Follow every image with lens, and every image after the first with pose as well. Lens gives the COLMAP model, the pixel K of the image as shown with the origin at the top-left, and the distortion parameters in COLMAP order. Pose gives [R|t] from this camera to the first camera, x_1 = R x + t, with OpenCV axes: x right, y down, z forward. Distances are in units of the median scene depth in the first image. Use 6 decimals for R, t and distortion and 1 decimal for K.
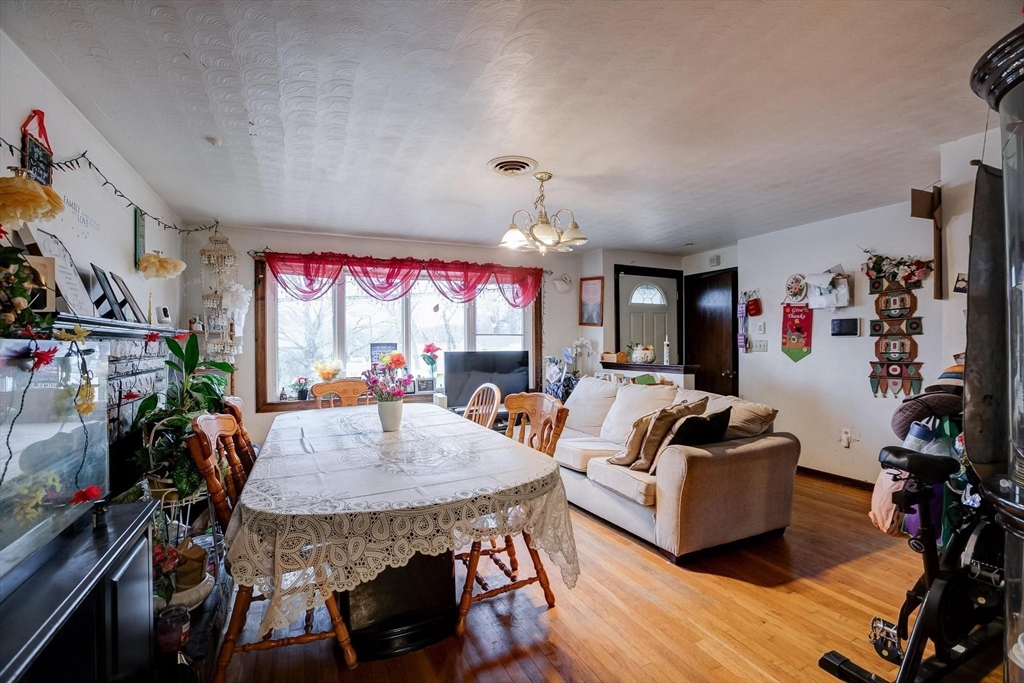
lens RADIAL K [[466.4, 0, 510.9], [0, 466.4, 342.1], [0, 0, 1]] dist [-0.028099, 0.002470]
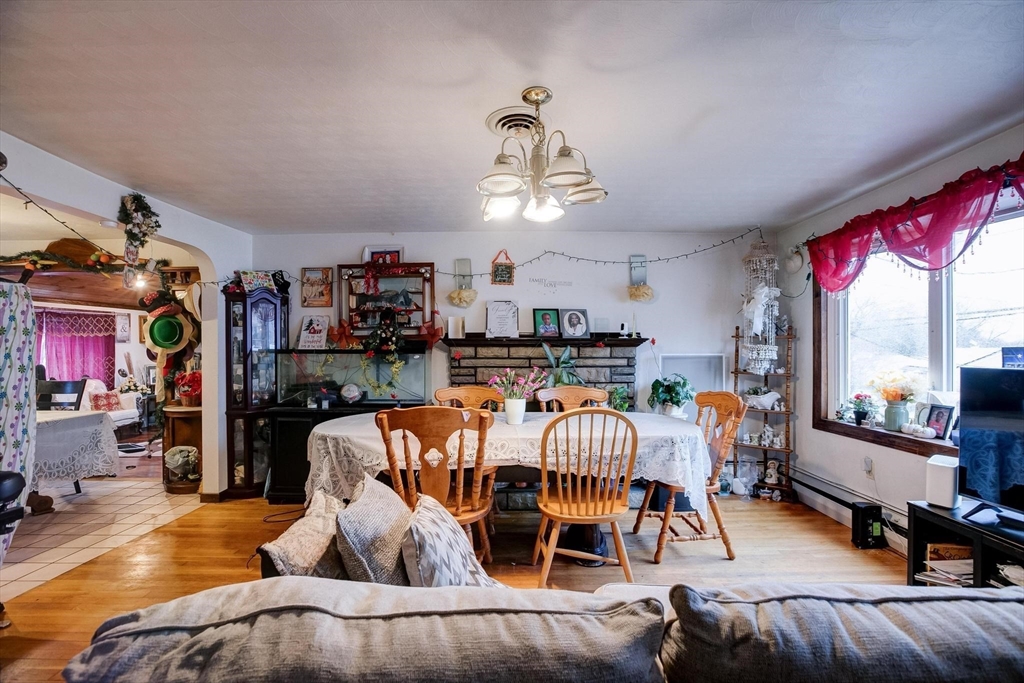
lens RADIAL K [[466.4, 0, 511.4], [0, 466.4, 343.2], [0, 0, 1]] dist [-0.028099, 0.002470]
pose [[-0.426931, 0.003994, -0.904276, 0.447275], [0.002949, 0.999991, 0.003024, -0.007696], [0.904280, -0.001375, -0.426939, 0.834037]]
